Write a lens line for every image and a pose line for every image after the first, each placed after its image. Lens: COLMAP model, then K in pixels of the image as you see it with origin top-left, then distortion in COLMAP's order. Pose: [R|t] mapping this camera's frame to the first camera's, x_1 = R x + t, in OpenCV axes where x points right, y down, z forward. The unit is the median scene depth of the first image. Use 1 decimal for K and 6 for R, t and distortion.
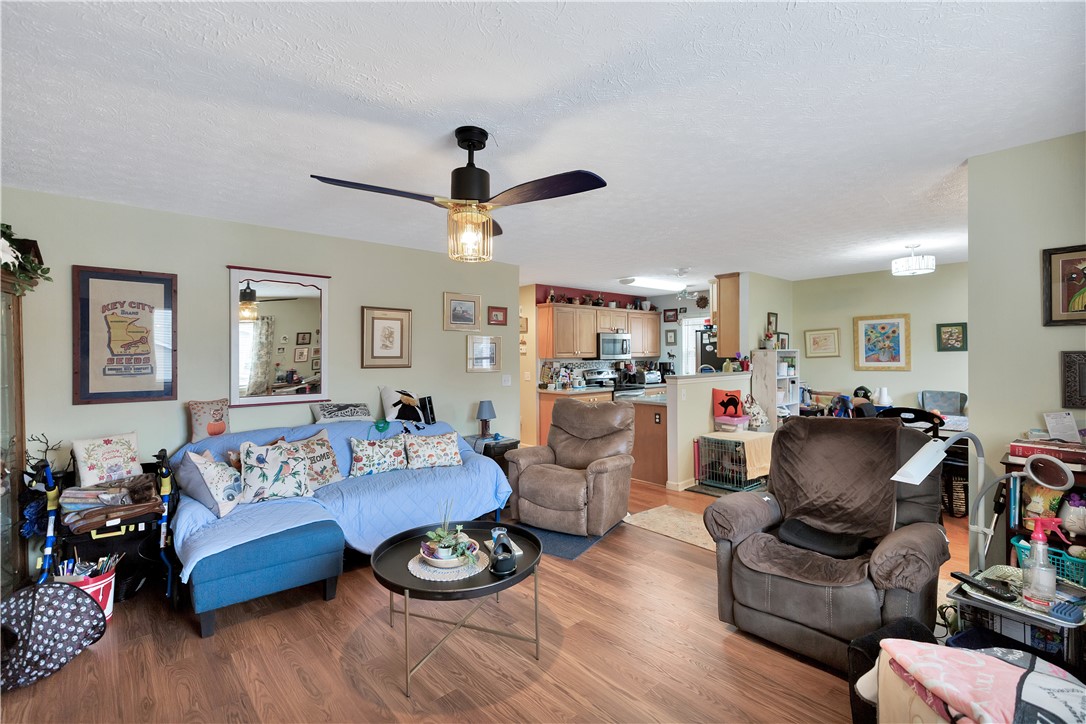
lens RADIAL K [[488.4, 0, 542.8], [0, 488.4, 354.4], [0, 0, 1]] dist [0.001957, -0.000008]
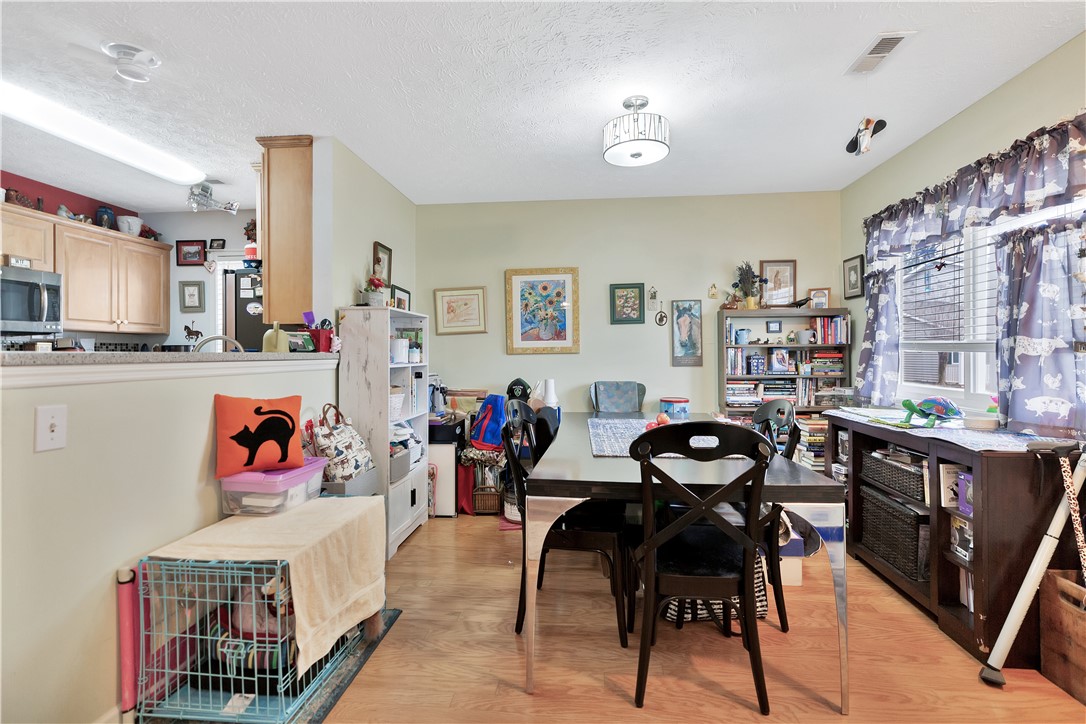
lens RADIAL K [[496.7, 0, 547.8], [0, 496.7, 353.9], [0, 0, 1]] dist [0.007379, 0.000341]
pose [[0.731280, 0.004566, 0.682062, 0.240190], [-0.001387, 0.999985, -0.005207, 0.035621], [-0.682076, 0.002861, 0.731276, 0.496731]]
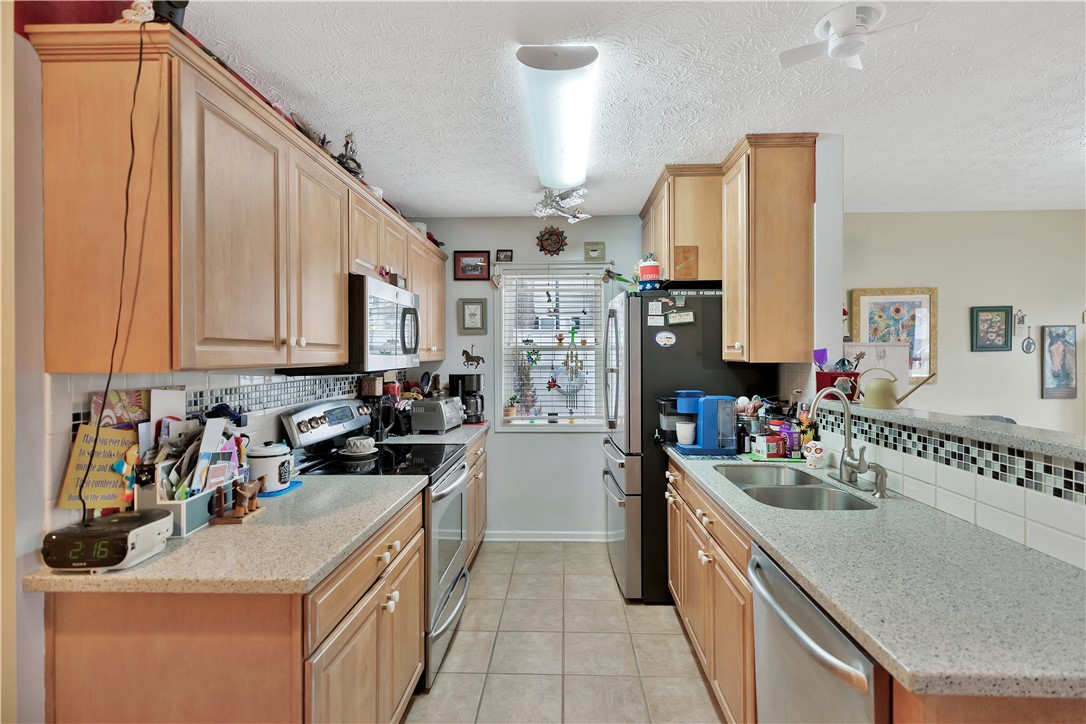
lens RADIAL K [[498.2, 0, 549.2], [0, 498.2, 358.2], [0, 0, 1]] dist [0.002779, -0.000228]
pose [[0.691500, 0.001278, 0.722375, -0.013502], [-0.002341, 0.999997, 0.000472, 0.002891], [-0.722373, -0.002018, 0.691501, 0.859255]]
